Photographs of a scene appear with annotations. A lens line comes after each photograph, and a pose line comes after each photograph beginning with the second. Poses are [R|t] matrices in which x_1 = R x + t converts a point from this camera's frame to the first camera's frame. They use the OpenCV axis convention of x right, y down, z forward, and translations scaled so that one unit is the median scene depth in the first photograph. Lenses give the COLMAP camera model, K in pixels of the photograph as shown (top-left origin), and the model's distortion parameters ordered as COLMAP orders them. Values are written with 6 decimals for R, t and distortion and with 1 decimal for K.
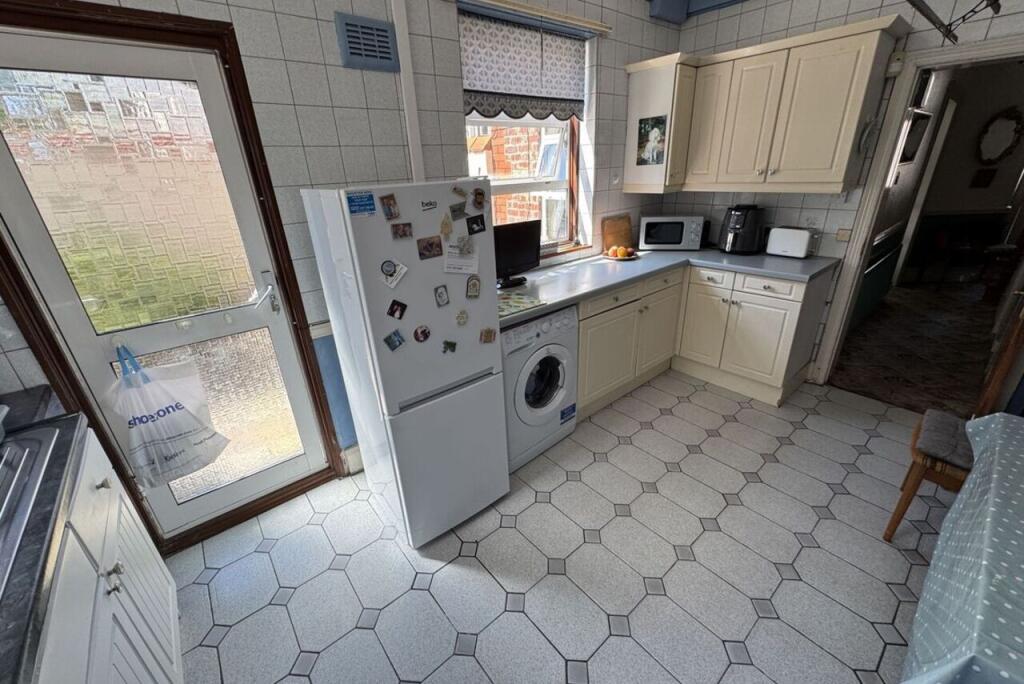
lens RADIAL K [[408.6, 0, 509.7], [0, 408.6, 340.2], [0, 0, 1]] dist [0.001723, 0.000252]
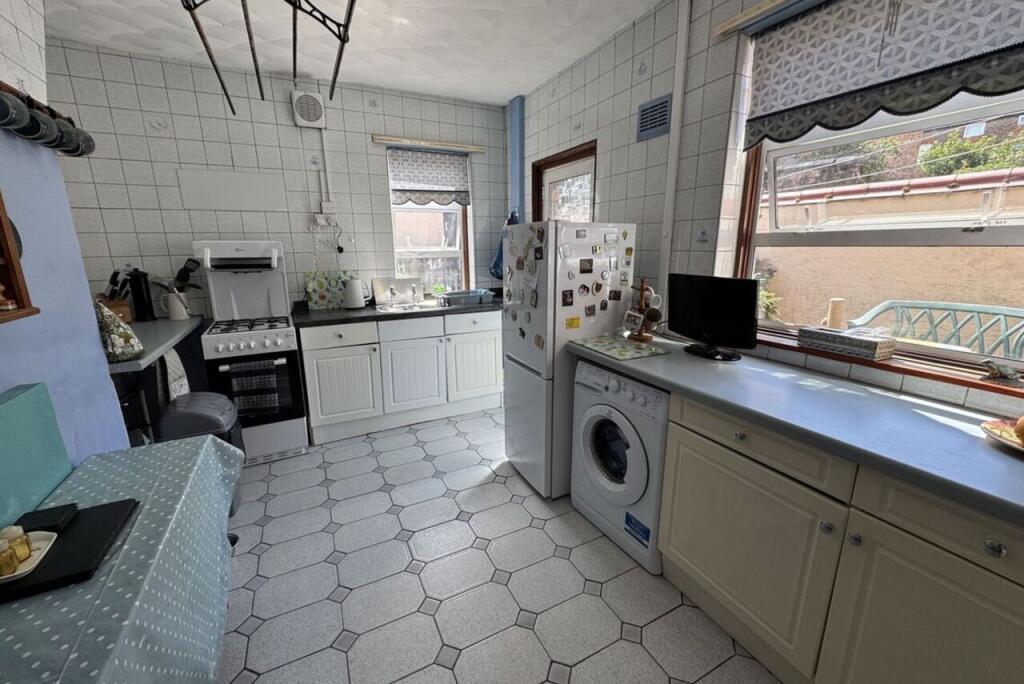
lens RADIAL K [[408.6, 0, 508.3], [0, 408.6, 341.3], [0, 0, 1]] dist [0.001723, 0.000252]
pose [[-0.232113, 0.263261, -0.936385, 0.990220], [-0.364506, 0.868985, 0.334666, -0.343870], [0.901809, 0.418998, -0.105743, 0.902870]]
